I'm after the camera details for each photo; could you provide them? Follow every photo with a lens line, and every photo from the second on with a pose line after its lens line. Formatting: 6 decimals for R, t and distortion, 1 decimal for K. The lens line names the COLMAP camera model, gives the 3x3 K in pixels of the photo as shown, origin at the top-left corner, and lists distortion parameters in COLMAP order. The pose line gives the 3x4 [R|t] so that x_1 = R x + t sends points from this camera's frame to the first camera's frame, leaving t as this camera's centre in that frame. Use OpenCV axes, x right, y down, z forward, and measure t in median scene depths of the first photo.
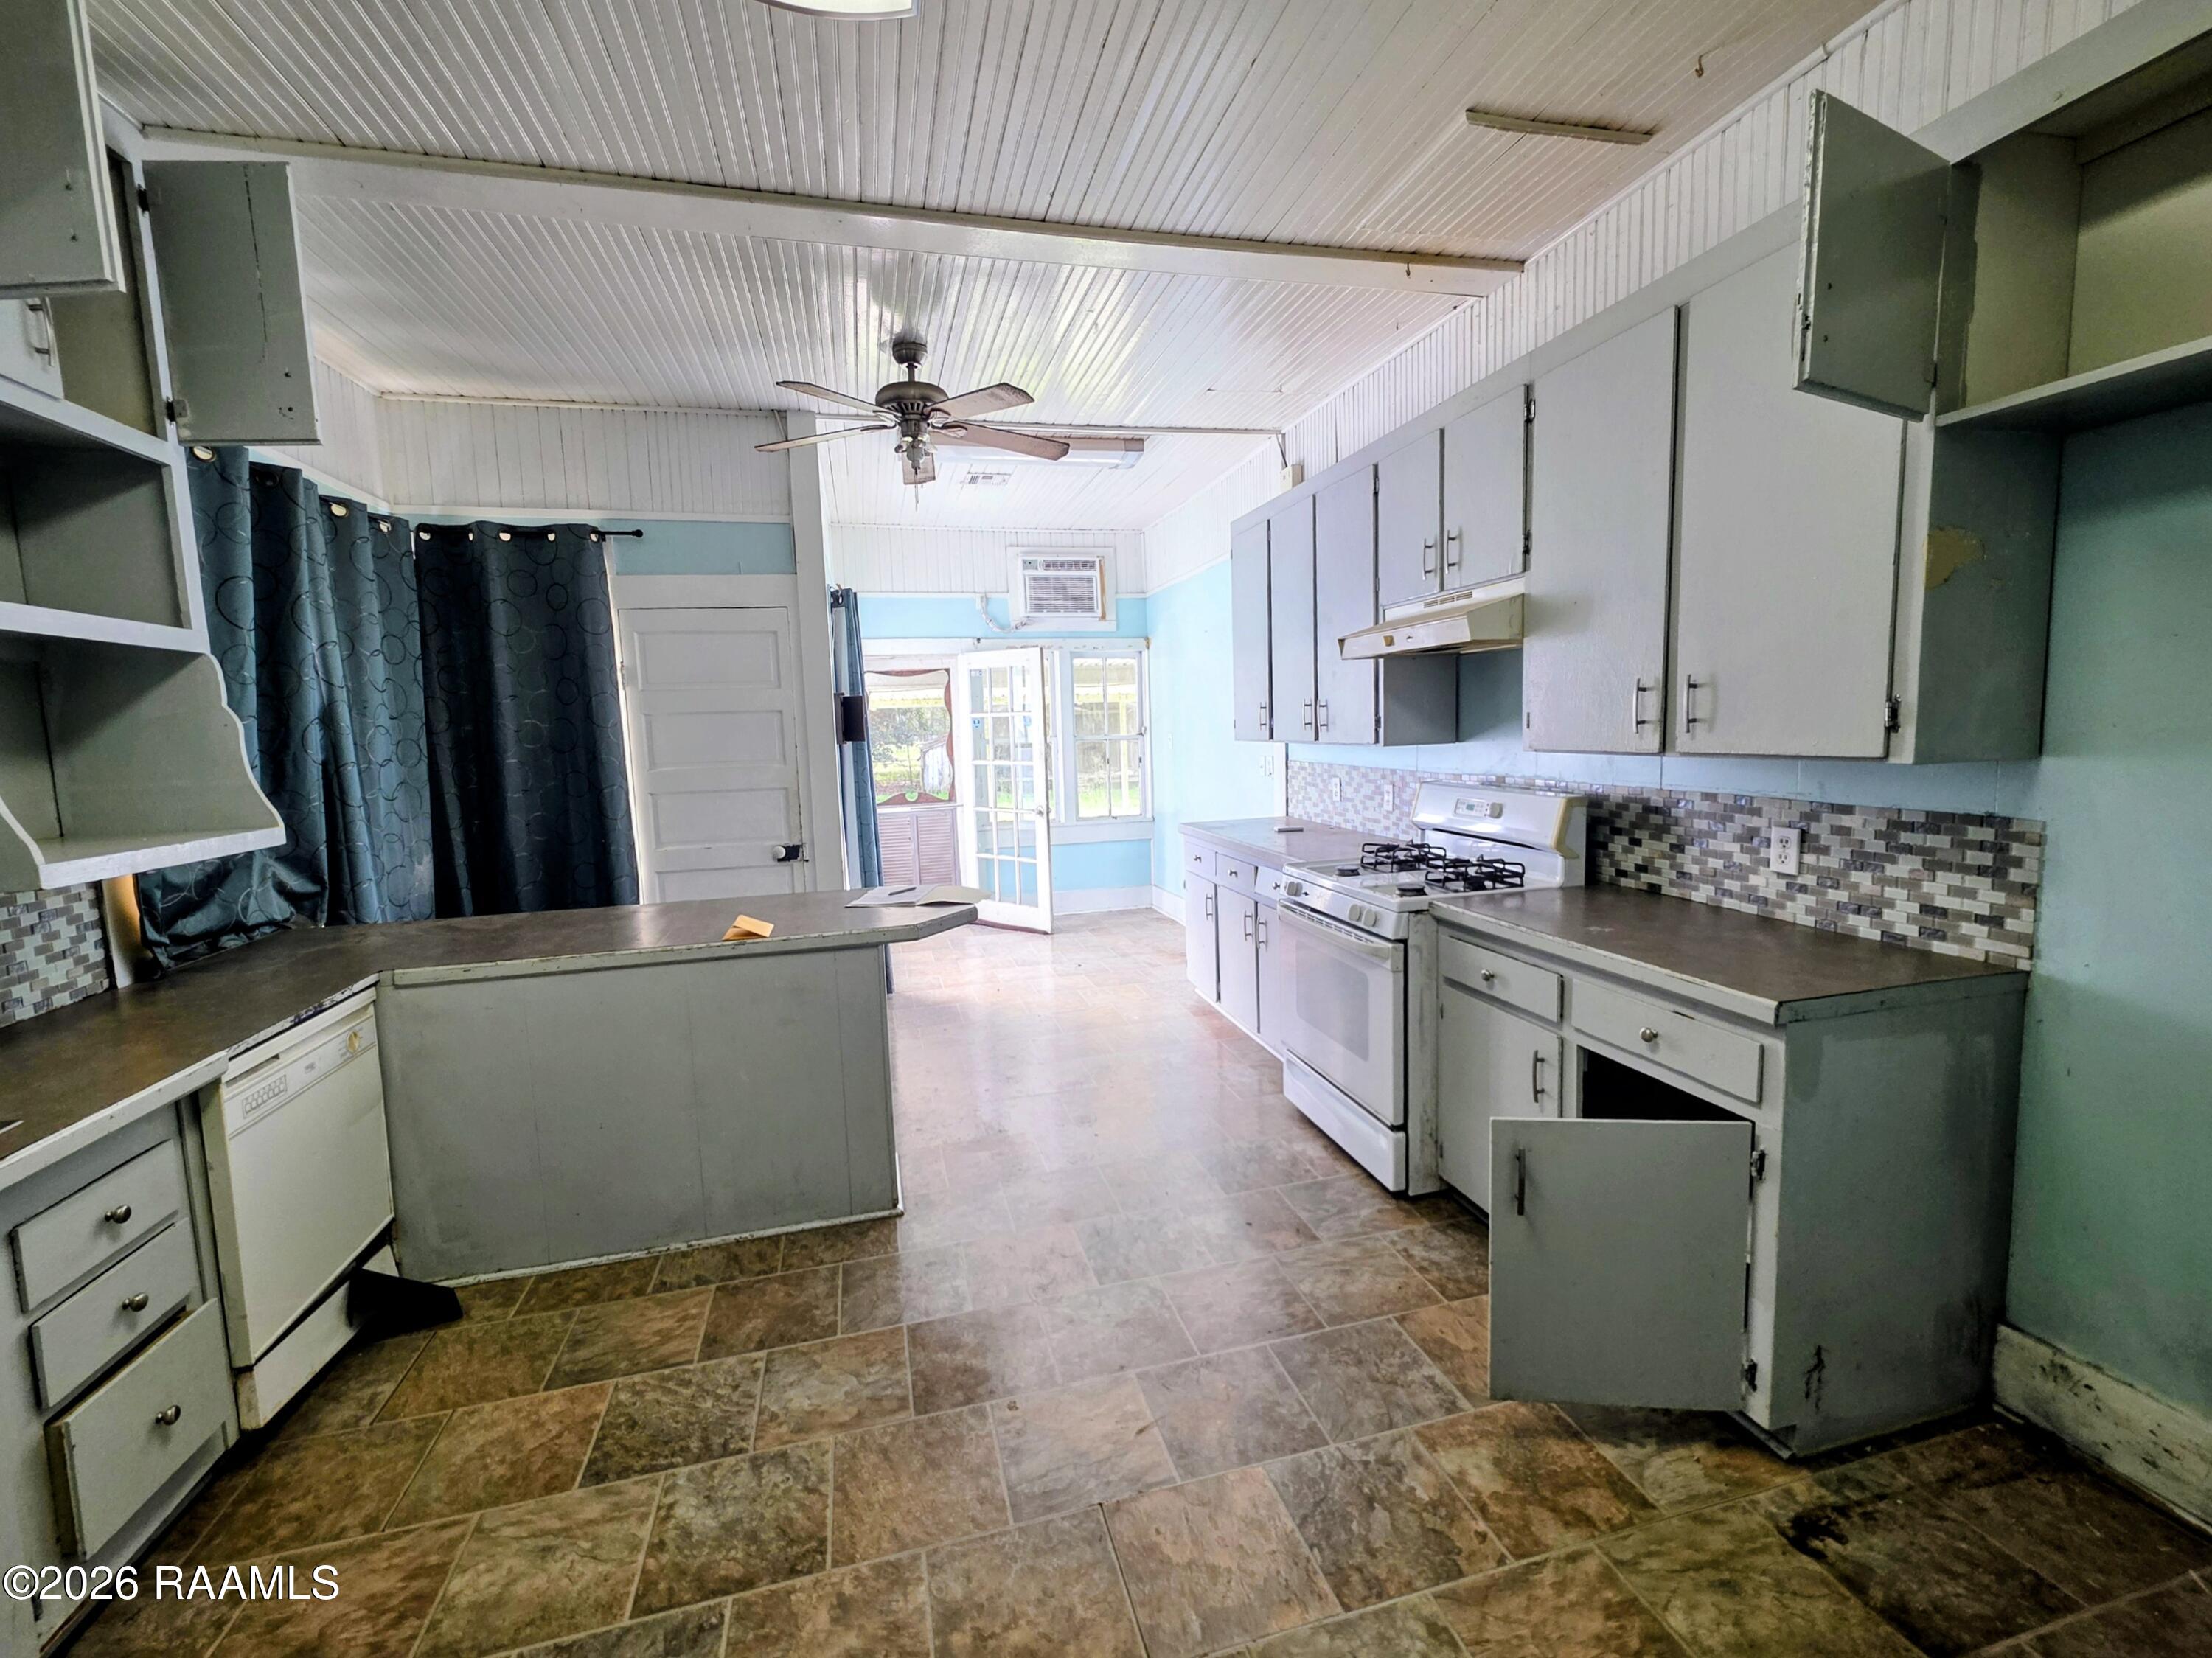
lens RADIAL K [[927.8, 0, 1109.9], [0, 927.8, 822.8], [0, 0, 1]] dist [0.001689, -0.000815]
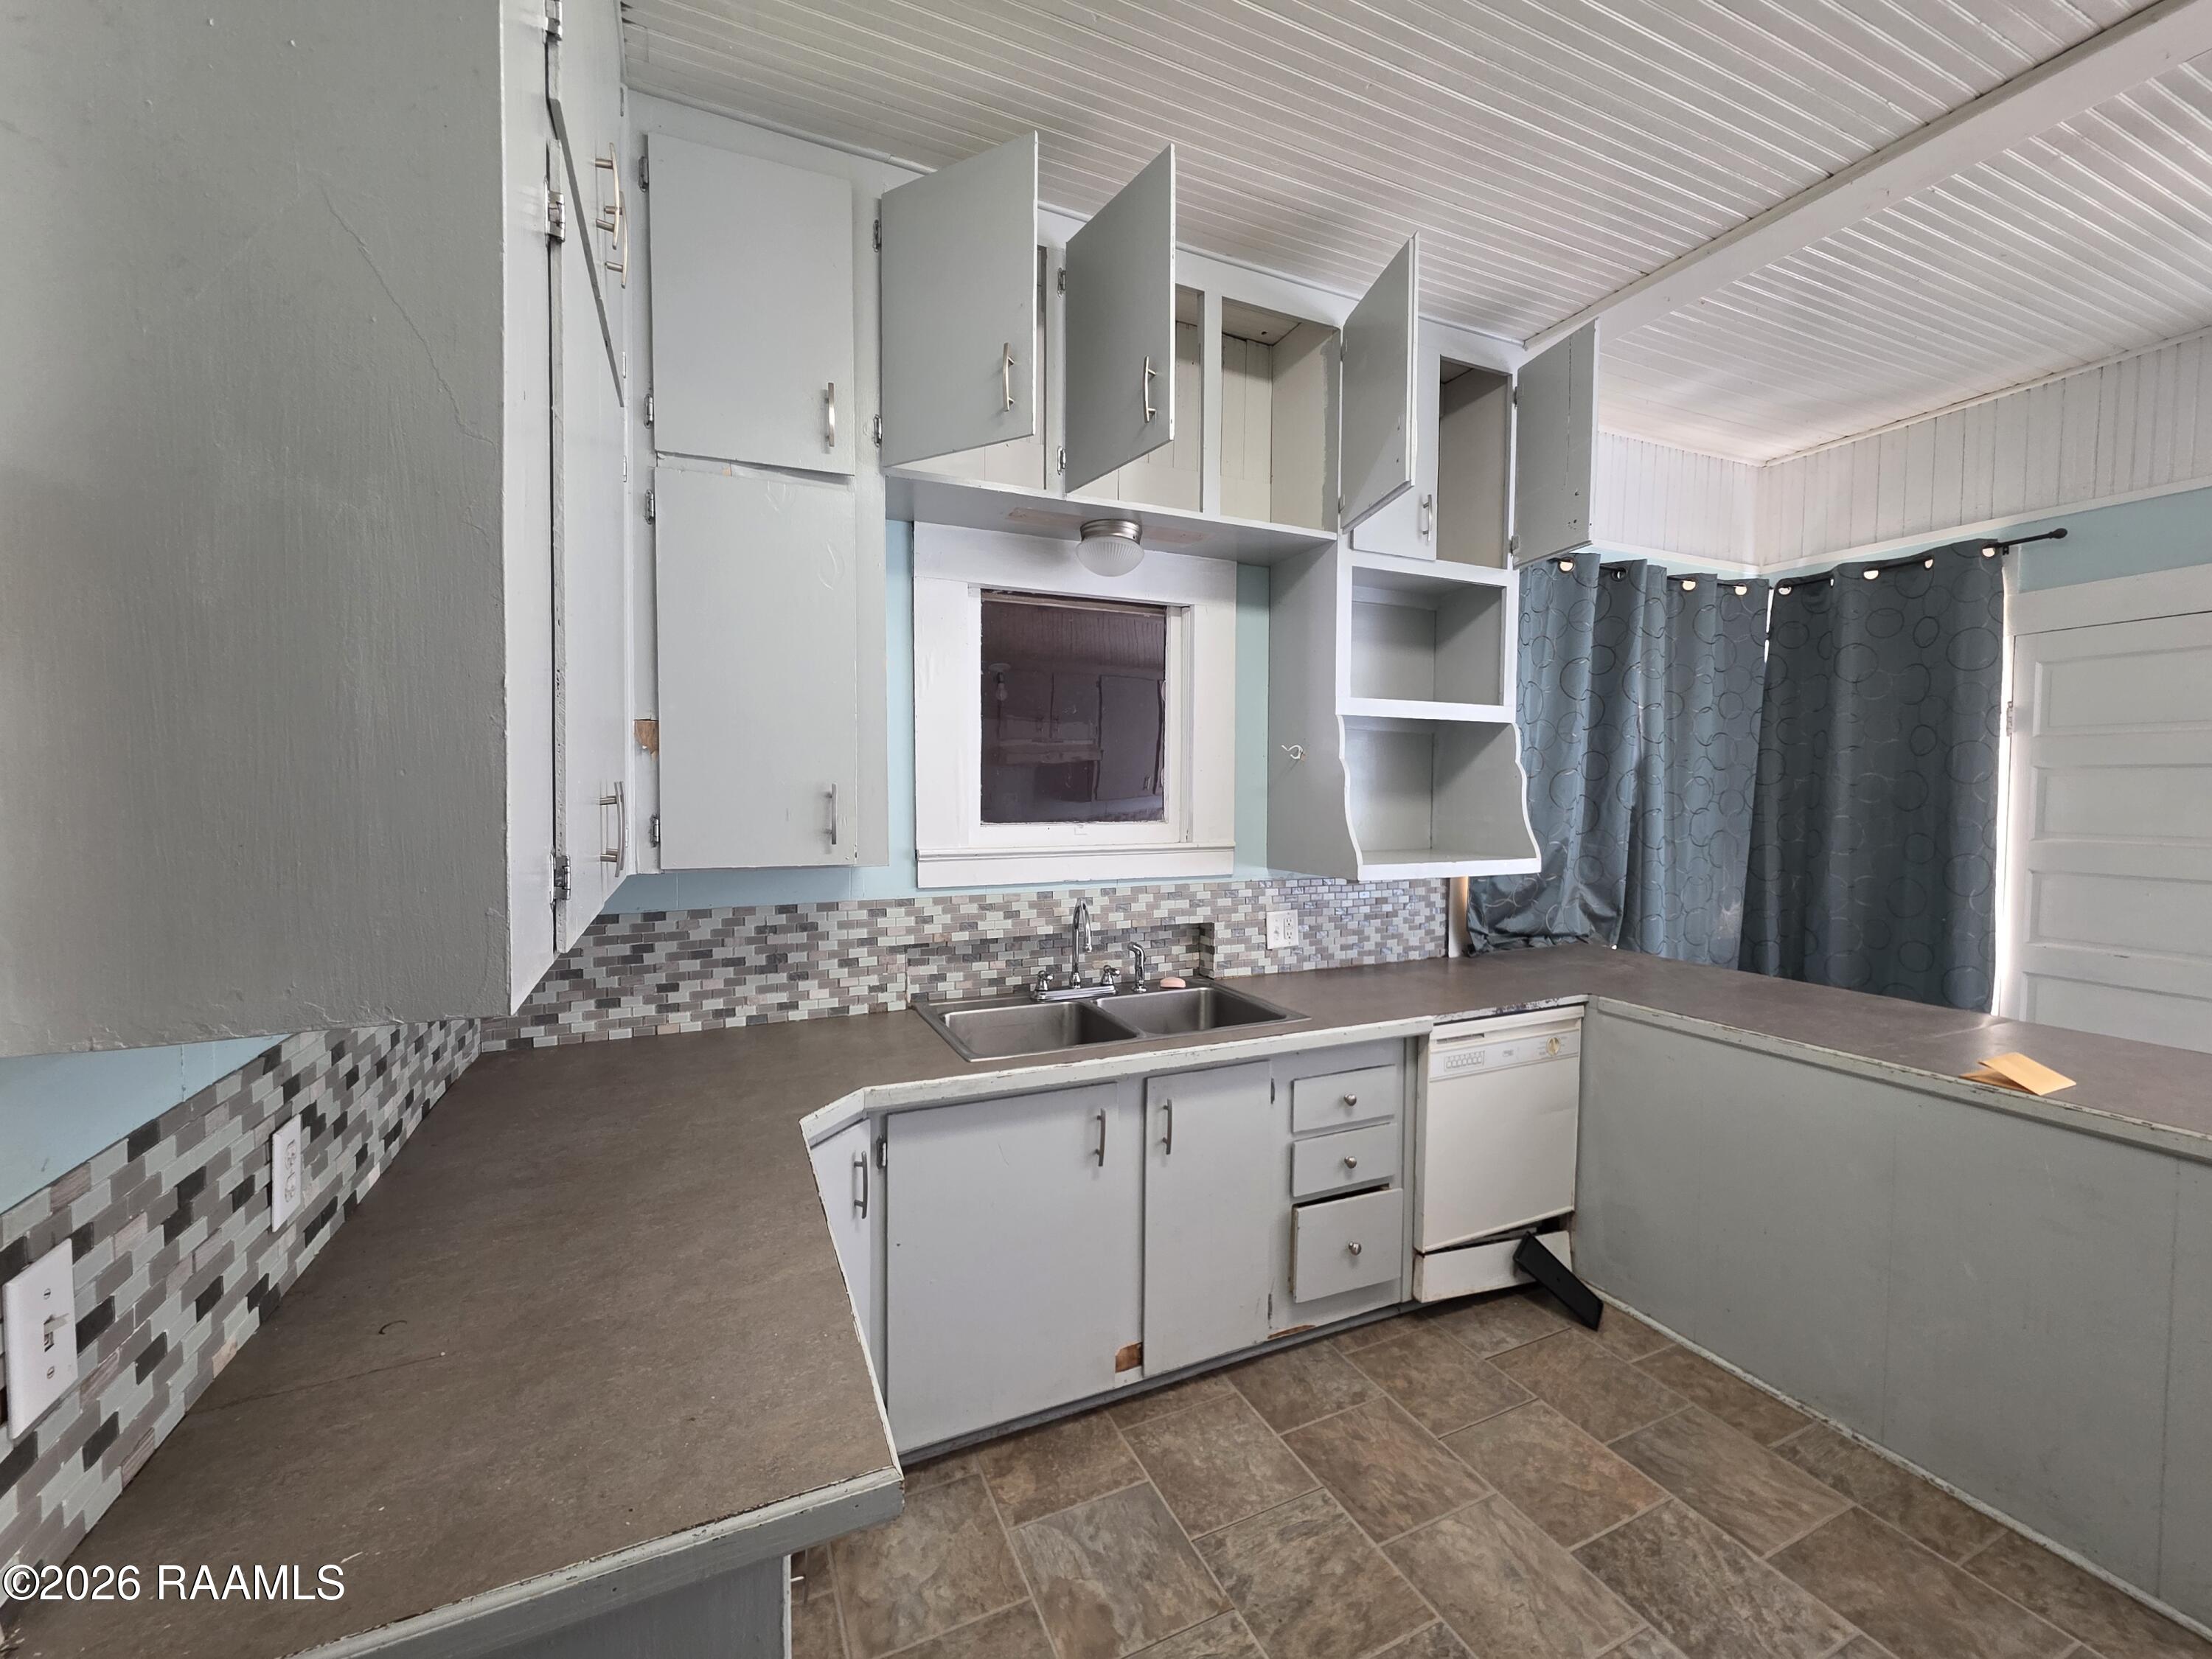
lens RADIAL K [[887.4, 0, 1106.6], [0, 887.4, 821.1], [0, 0, 1]] dist [0.001939, -0.000008]
pose [[0.168174, 0.069180, -0.983327, 0.196875], [-0.114007, 0.992205, 0.050307, -0.043038], [0.979142, 0.103646, 0.174750, 0.237984]]
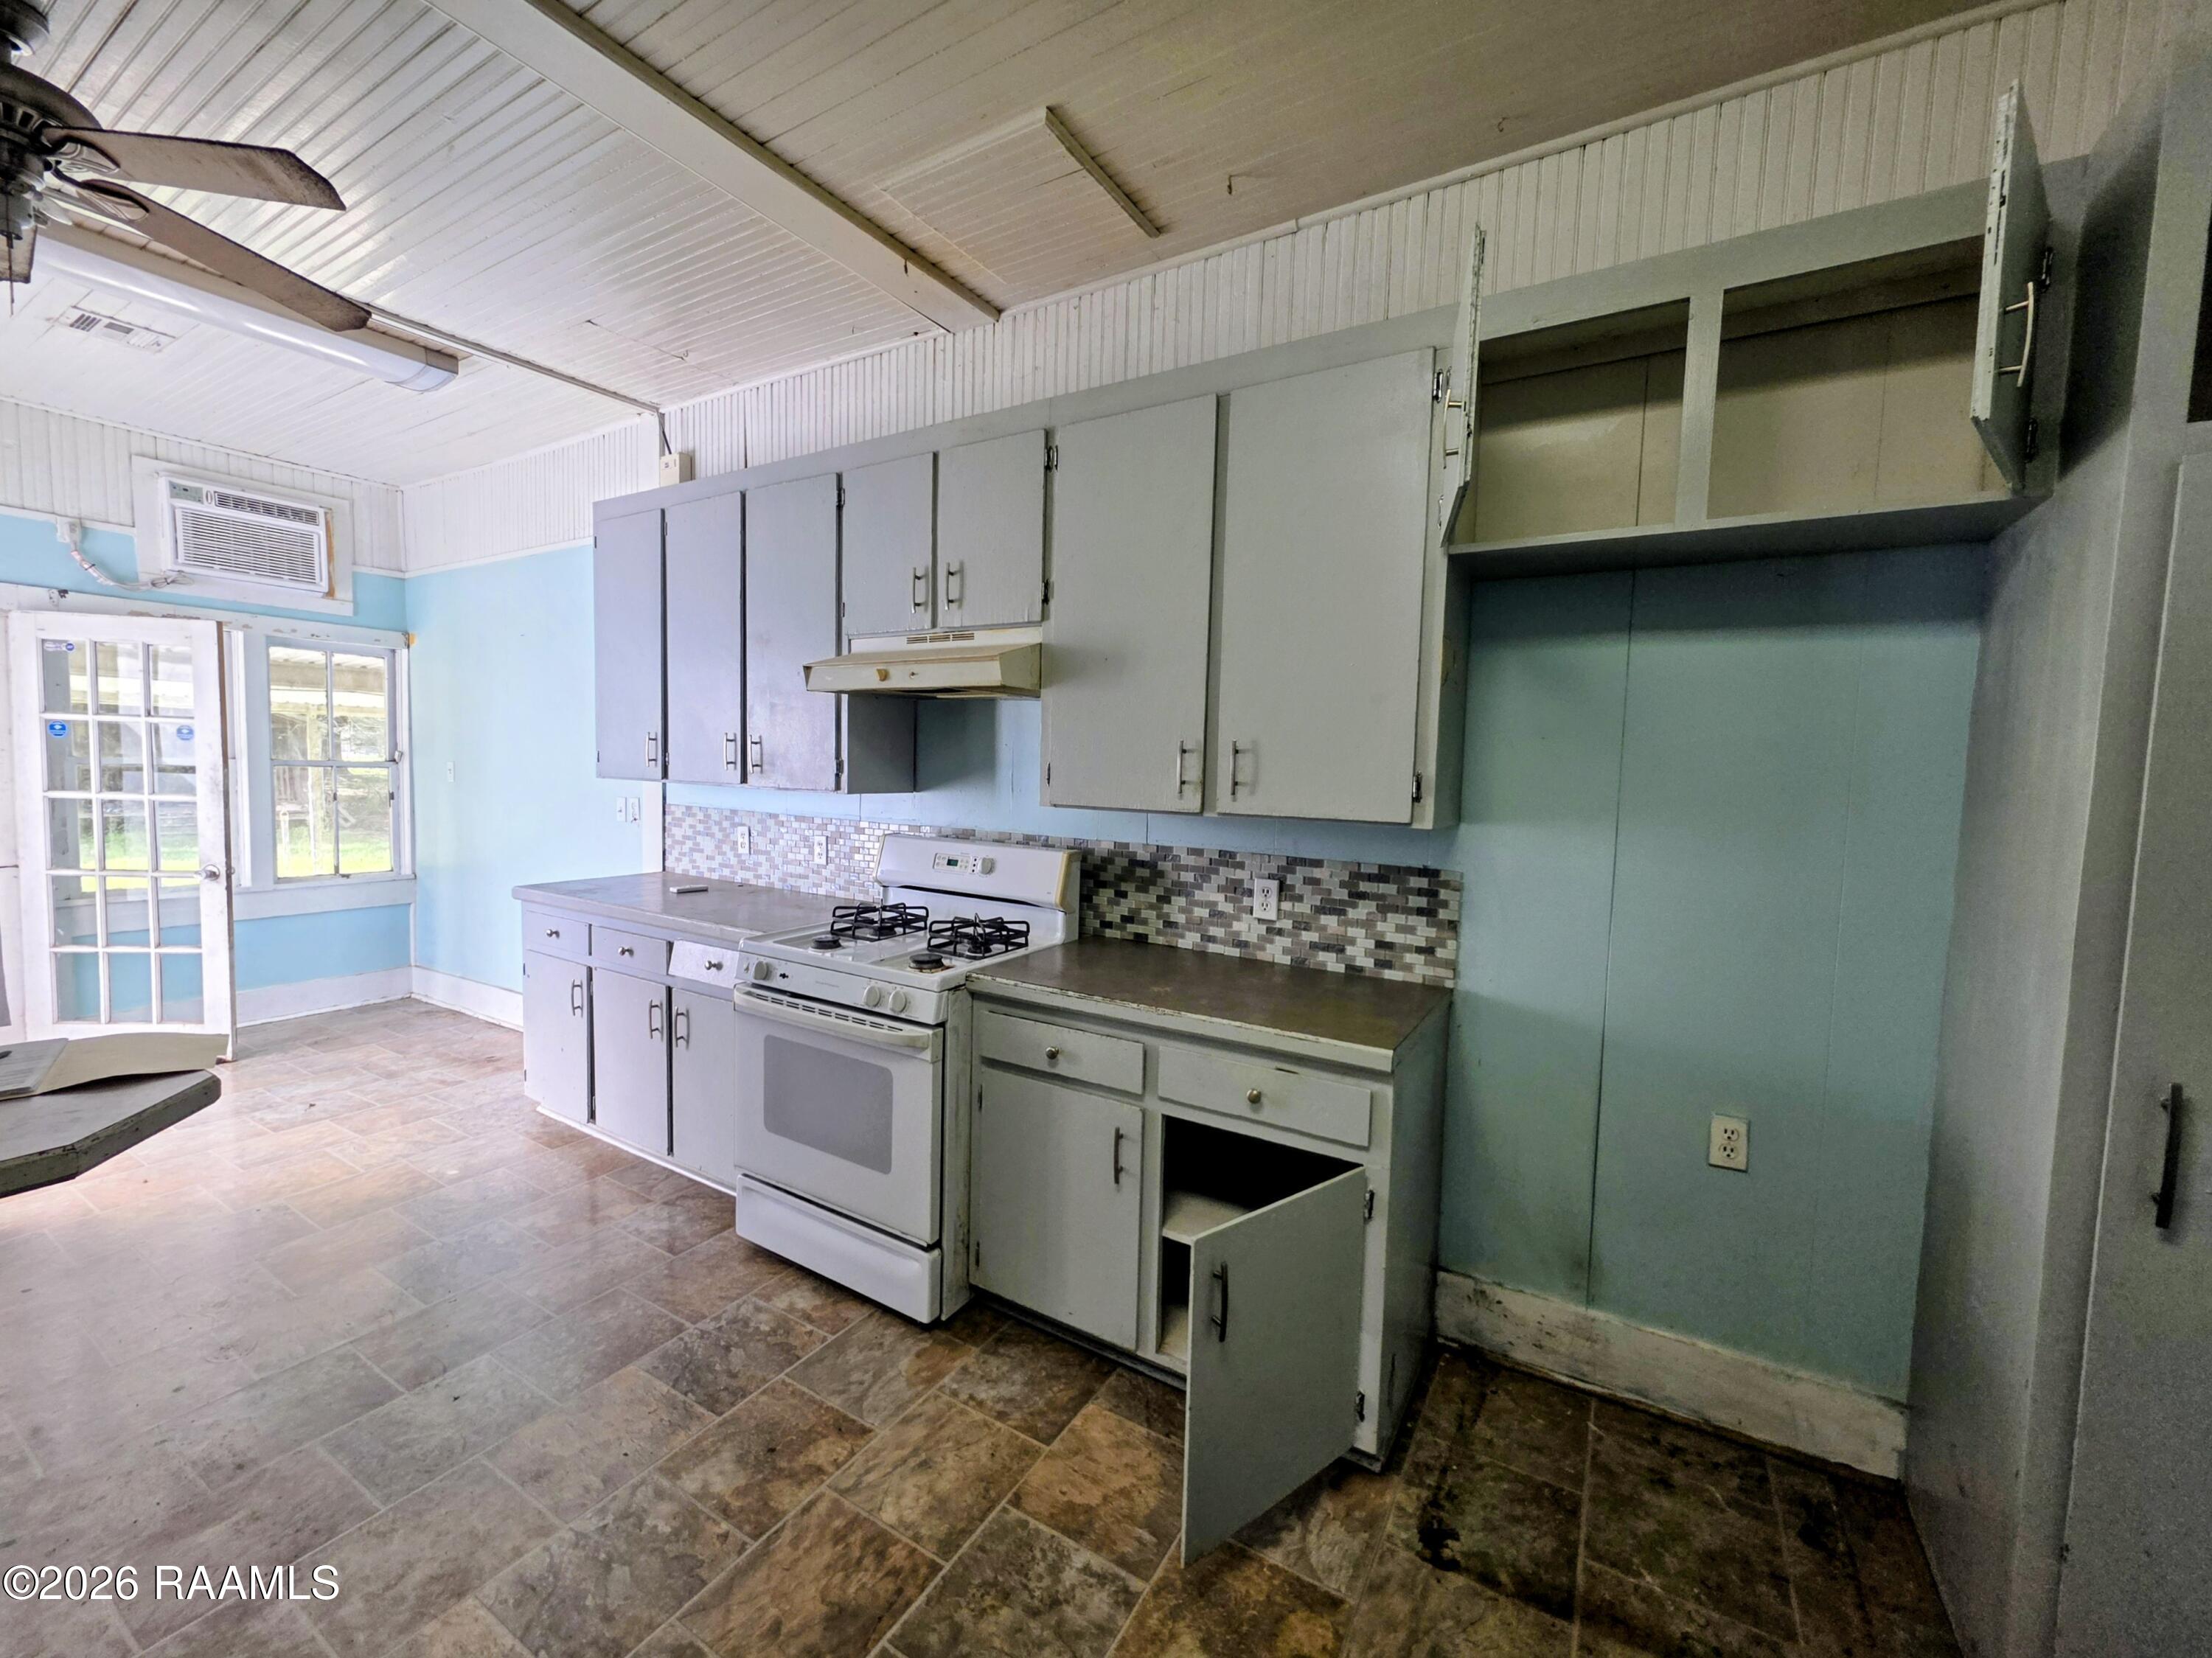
lens RADIAL K [[887.3, 0, 1097.9], [0, 887.3, 821.2], [0, 0, 1]] dist [0.001939, -0.000008]
pose [[0.717987, 0.005448, 0.696035, -0.096794], [0.025115, 0.999115, -0.033727, -0.018550], [-0.695603, 0.041697, 0.717216, 0.192858]]
